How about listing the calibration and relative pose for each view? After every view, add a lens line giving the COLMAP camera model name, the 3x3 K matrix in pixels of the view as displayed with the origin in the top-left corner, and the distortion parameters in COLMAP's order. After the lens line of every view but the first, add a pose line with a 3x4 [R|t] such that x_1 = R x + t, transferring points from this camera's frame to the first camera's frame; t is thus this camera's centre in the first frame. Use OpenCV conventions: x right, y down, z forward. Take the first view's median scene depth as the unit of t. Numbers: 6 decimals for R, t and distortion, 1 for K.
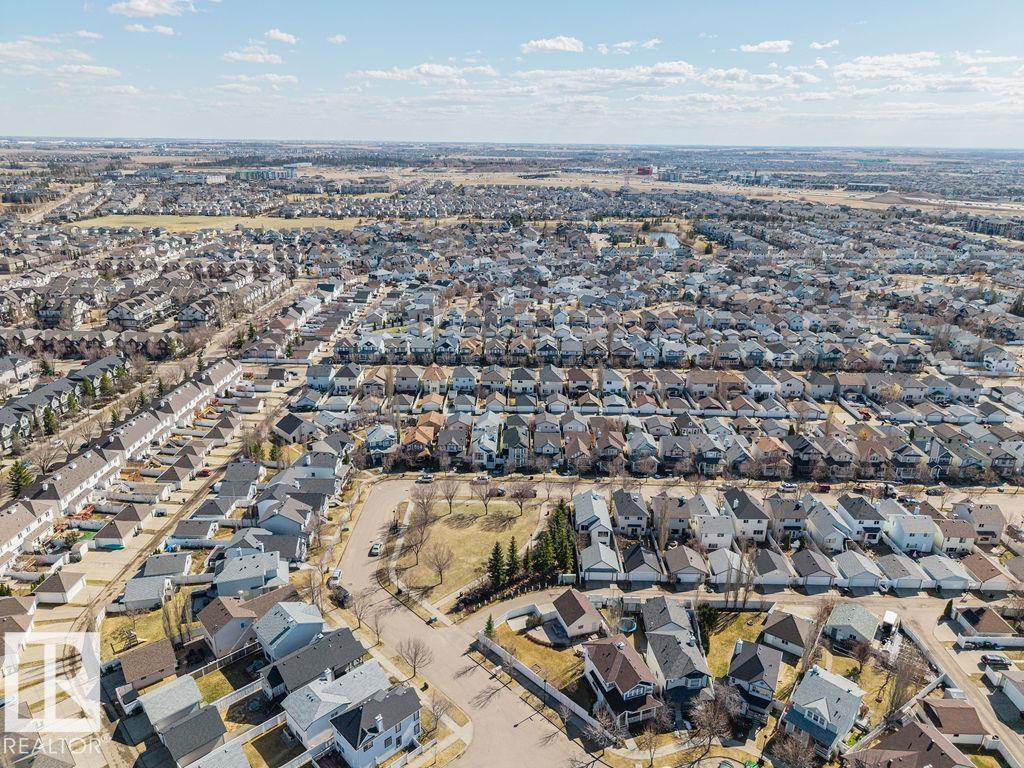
lens RADIAL K [[691.8, 0, 509.0], [0, 691.8, 389.5], [0, 0, 1]] dist [0.004145, -0.003795]
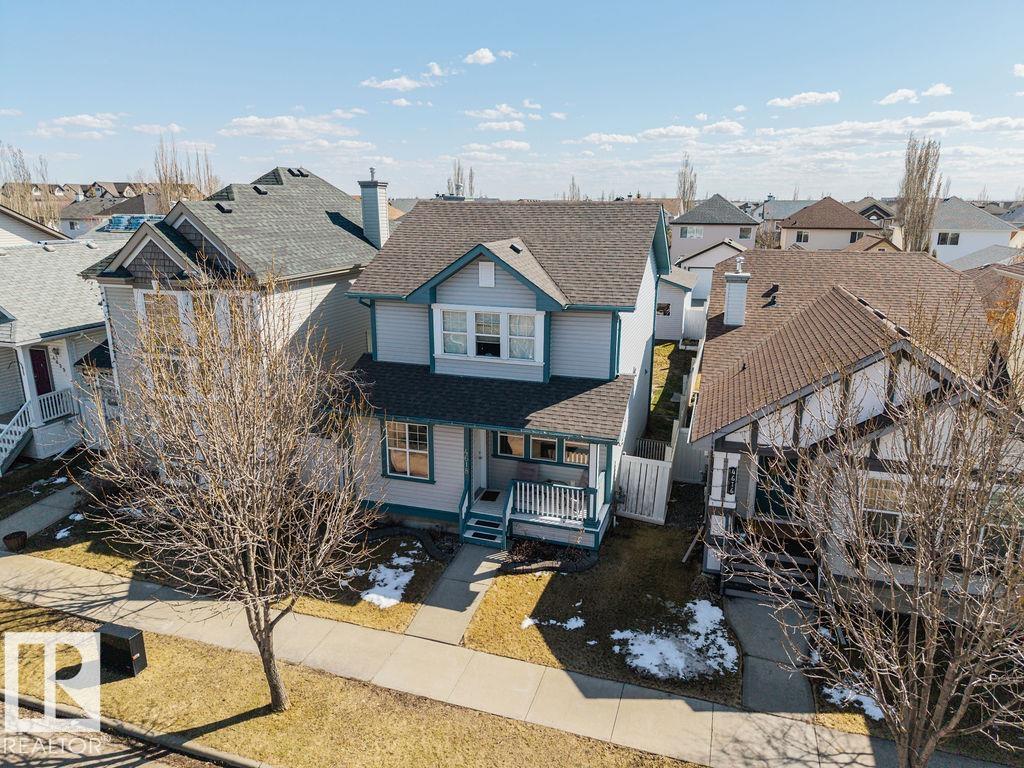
lens RADIAL K [[691.8, 0, 509.0], [0, 691.8, 389.5], [0, 0, 1]] dist [0.004145, -0.003795]
pose [[0.949464, 0.066539, -0.306741, 0.068374], [-0.094853, 0.992405, -0.078327, 0.079509], [0.299199, 0.103464, 0.948565, 0.720719]]
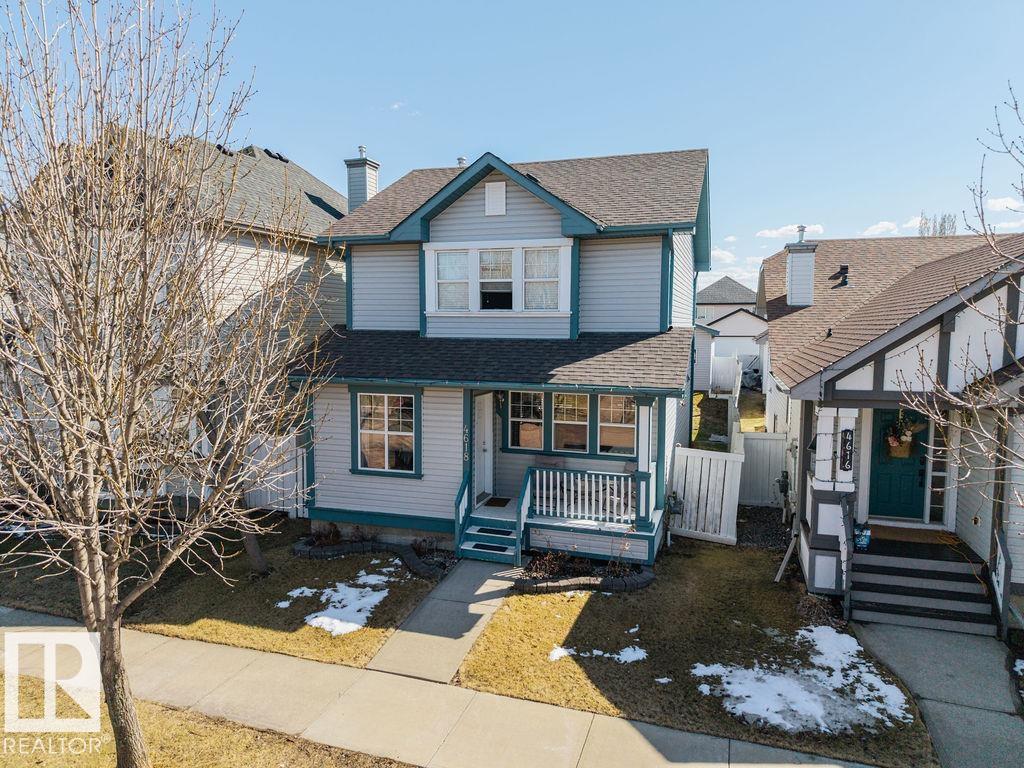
lens RADIAL K [[691.8, 0, 509.0], [0, 691.8, 389.5], [0, 0, 1]] dist [0.004145, -0.003795]
pose [[0.948742, 0.012880, -0.315788, 0.062381], [-0.095784, 0.963896, -0.248456, 0.090072], [0.301187, 0.265968, 0.915722, 0.739645]]
